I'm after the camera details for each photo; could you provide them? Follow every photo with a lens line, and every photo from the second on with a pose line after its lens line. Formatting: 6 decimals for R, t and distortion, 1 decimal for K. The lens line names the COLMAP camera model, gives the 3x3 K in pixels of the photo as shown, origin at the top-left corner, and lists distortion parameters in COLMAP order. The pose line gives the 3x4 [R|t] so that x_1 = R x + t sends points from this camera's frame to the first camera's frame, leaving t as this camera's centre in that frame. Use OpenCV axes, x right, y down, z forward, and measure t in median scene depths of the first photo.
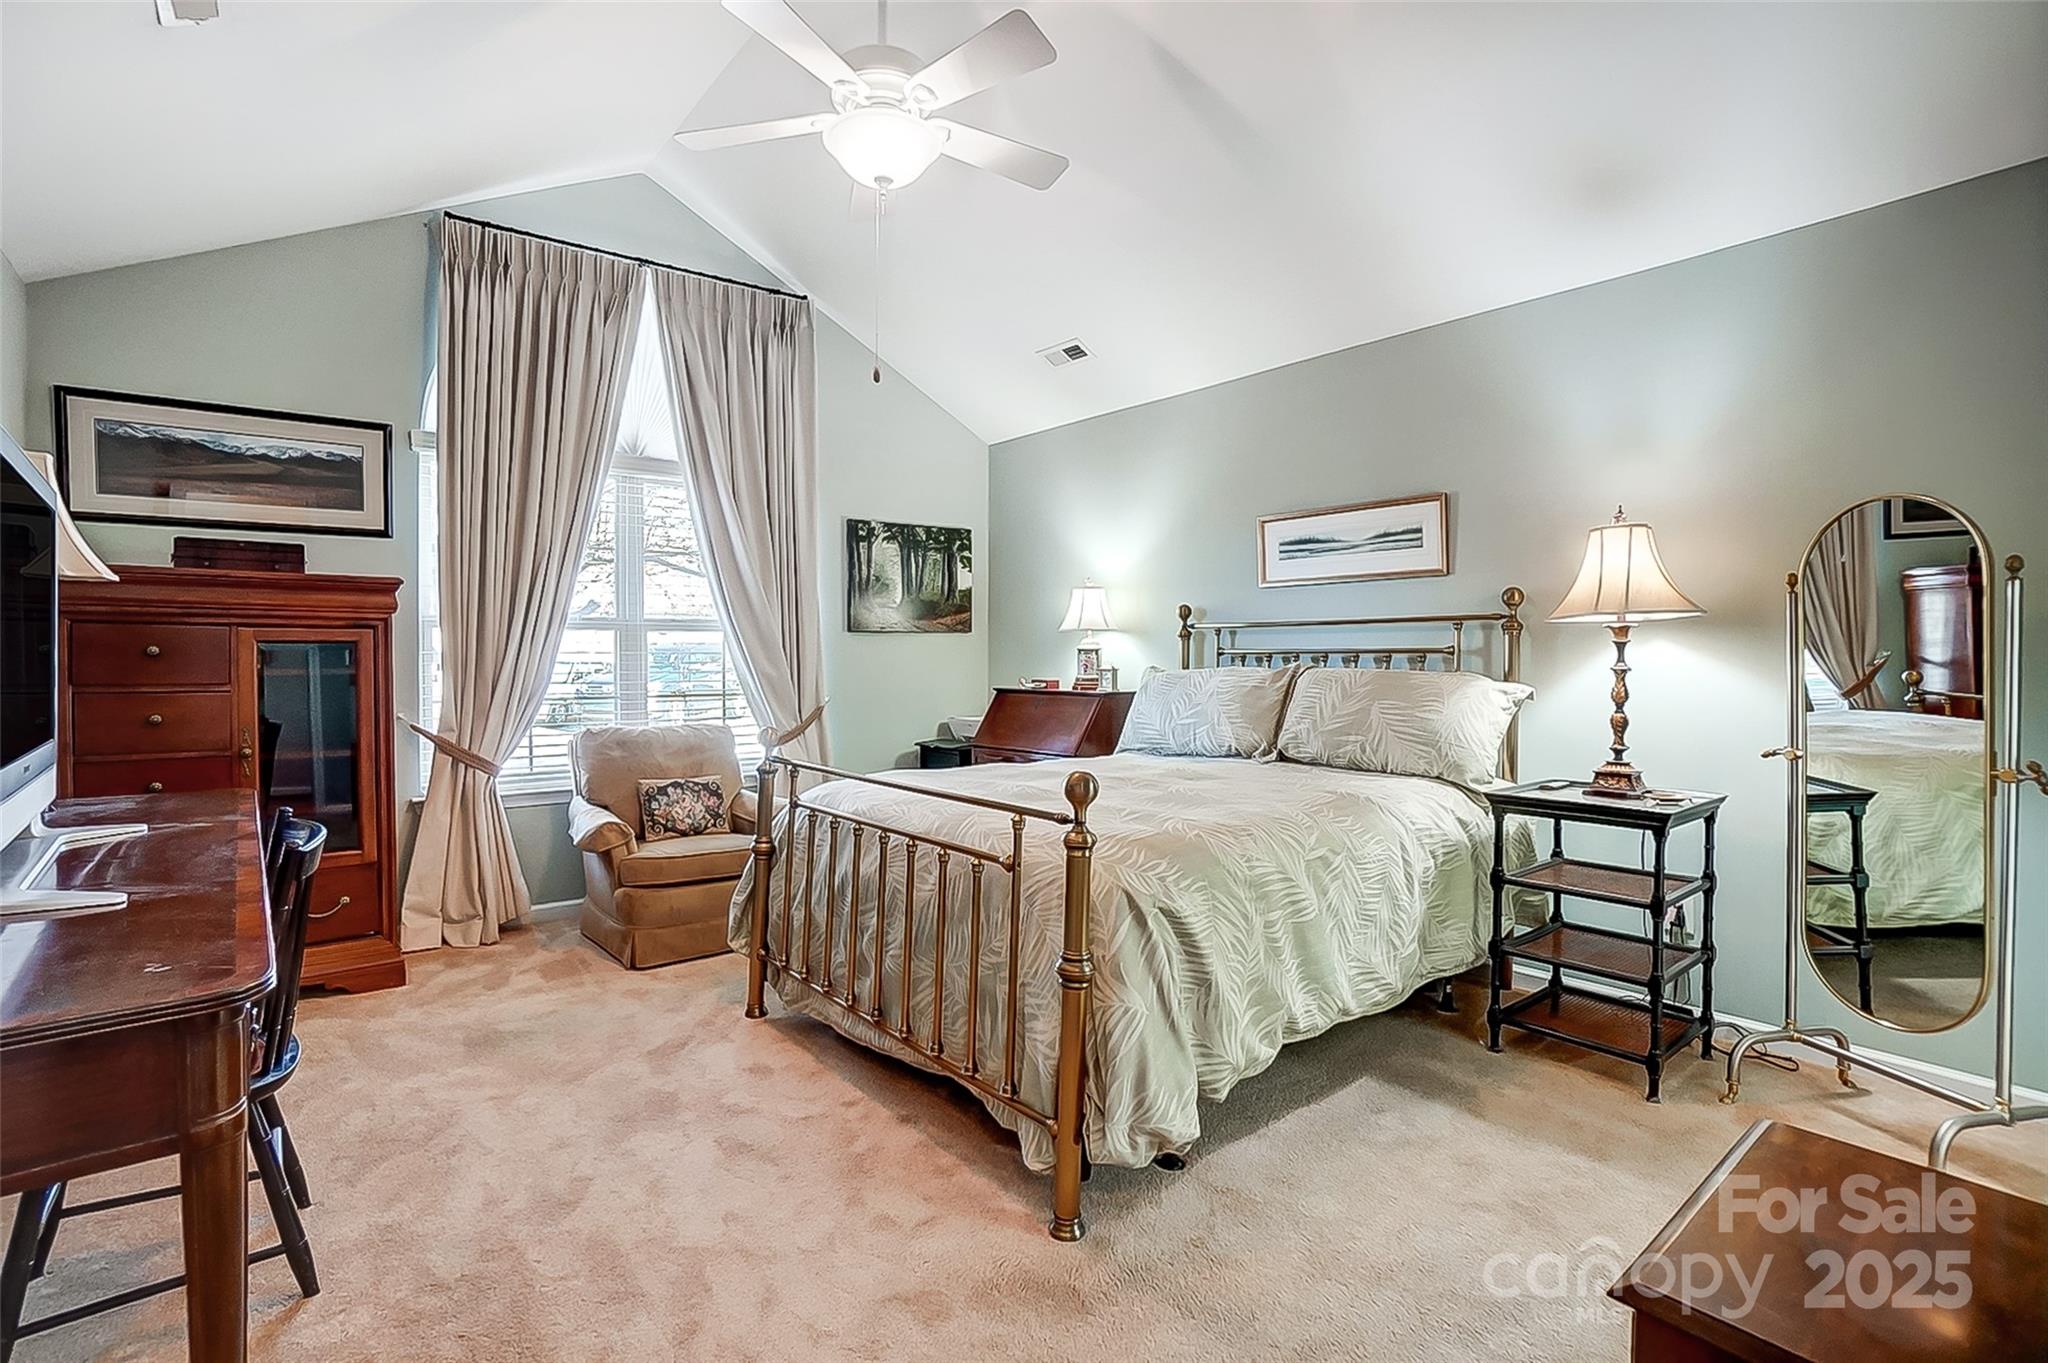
lens RADIAL K [[873.2, 0, 1024.0], [0, 873.2, 681.5], [0, 0, 1]] dist [-0.050521, 0.018962]
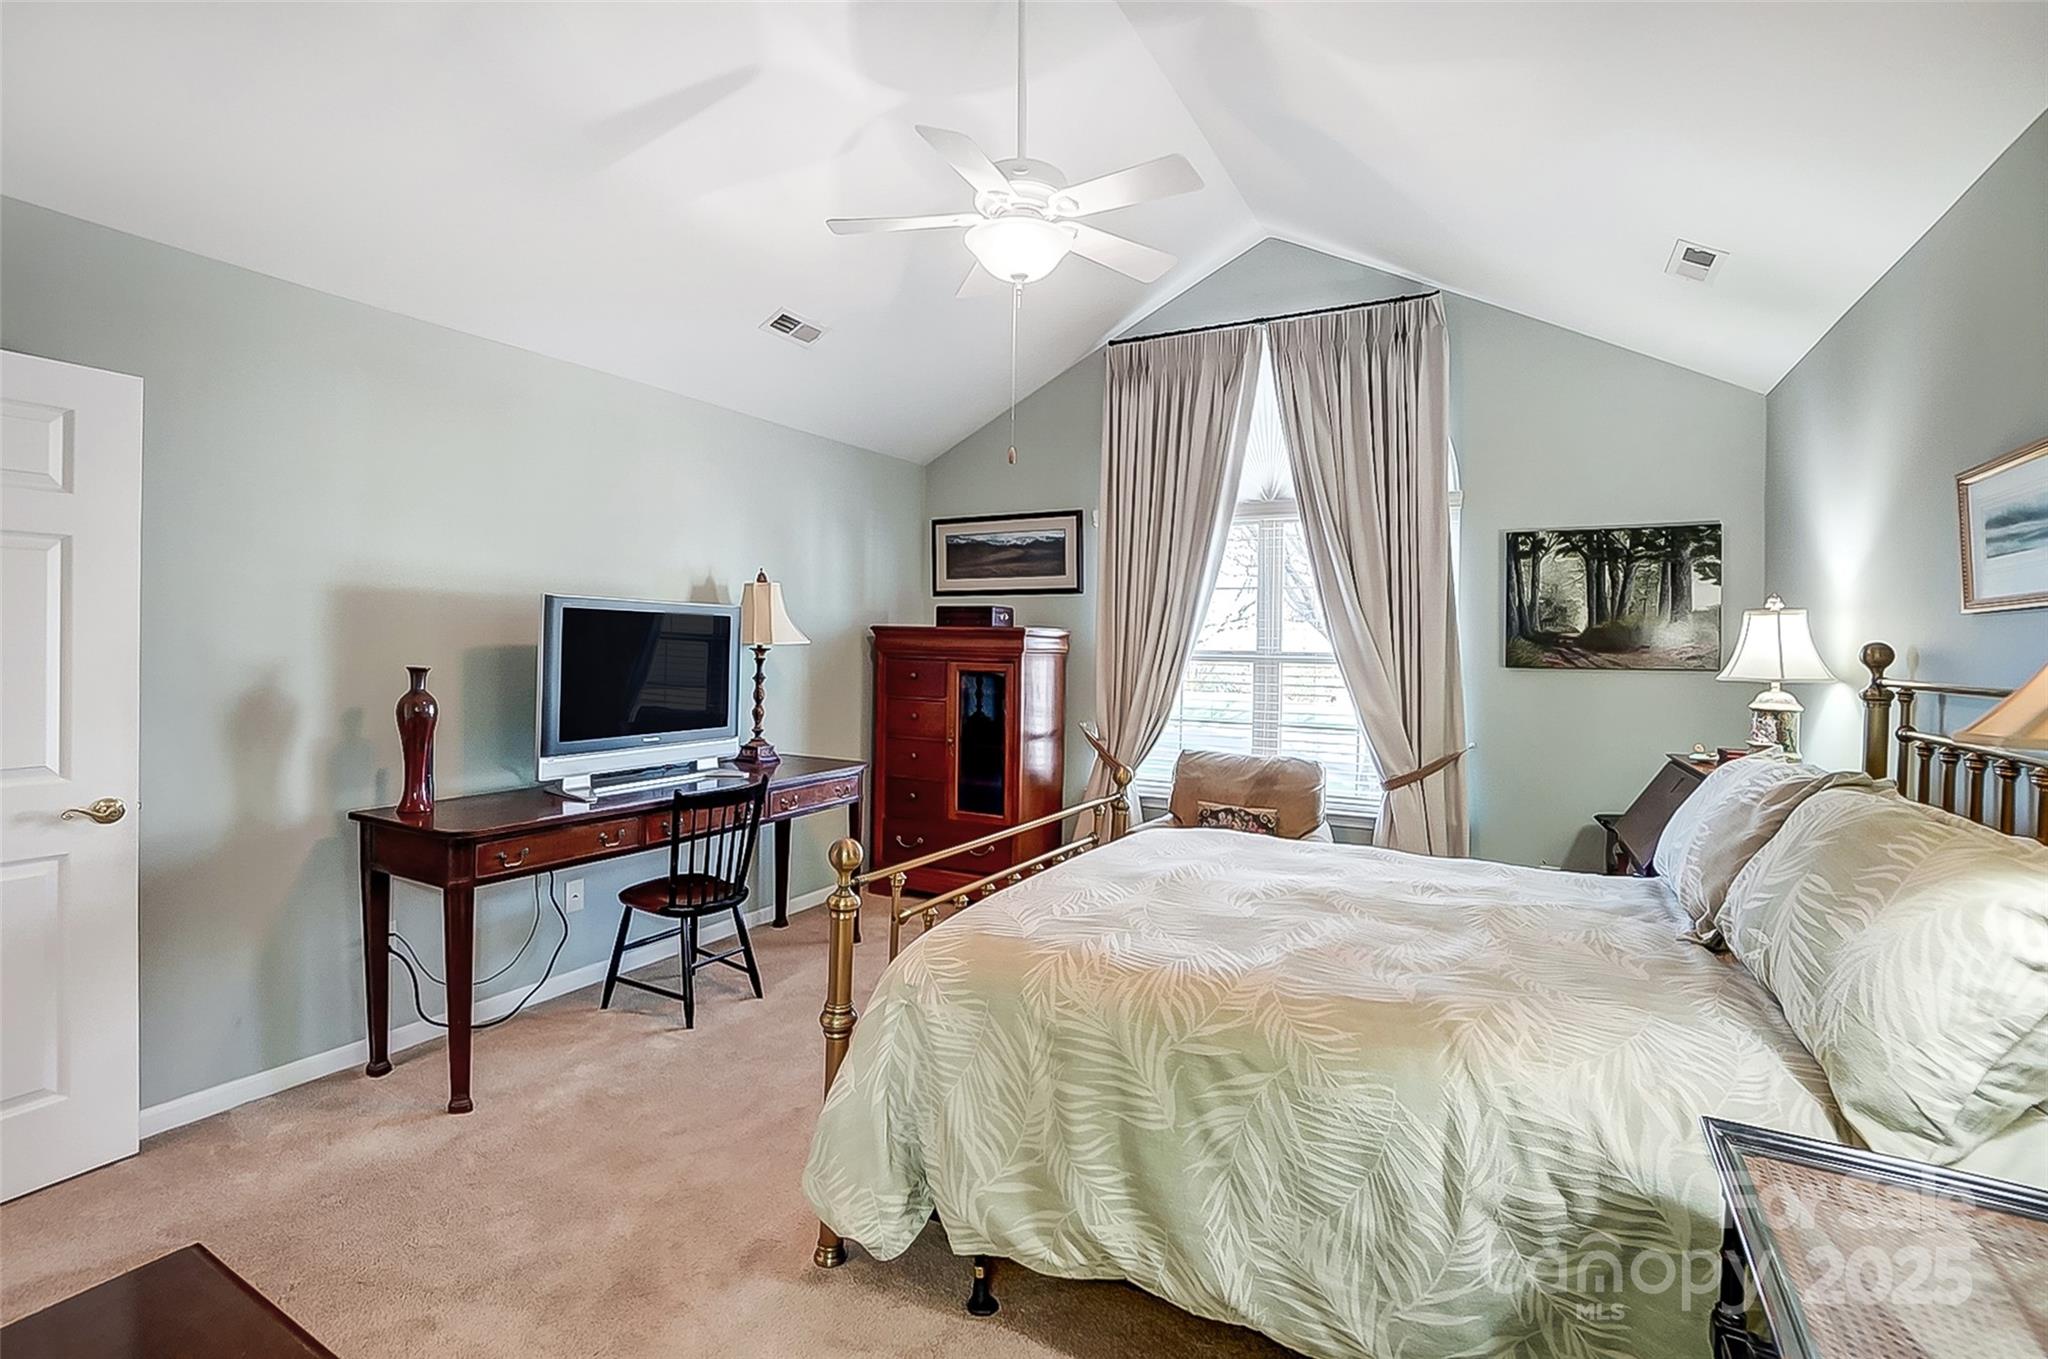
lens RADIAL K [[893.3, 0, 1032.1], [0, 893.3, 663.9], [0, 0, 1]] dist [-0.000937, 0.000702]
pose [[0.451188, 0.026422, -0.892038, 0.420591], [-0.049147, 0.998780, 0.004725, -0.050116], [0.891075, 0.041709, 0.451936, 0.249965]]
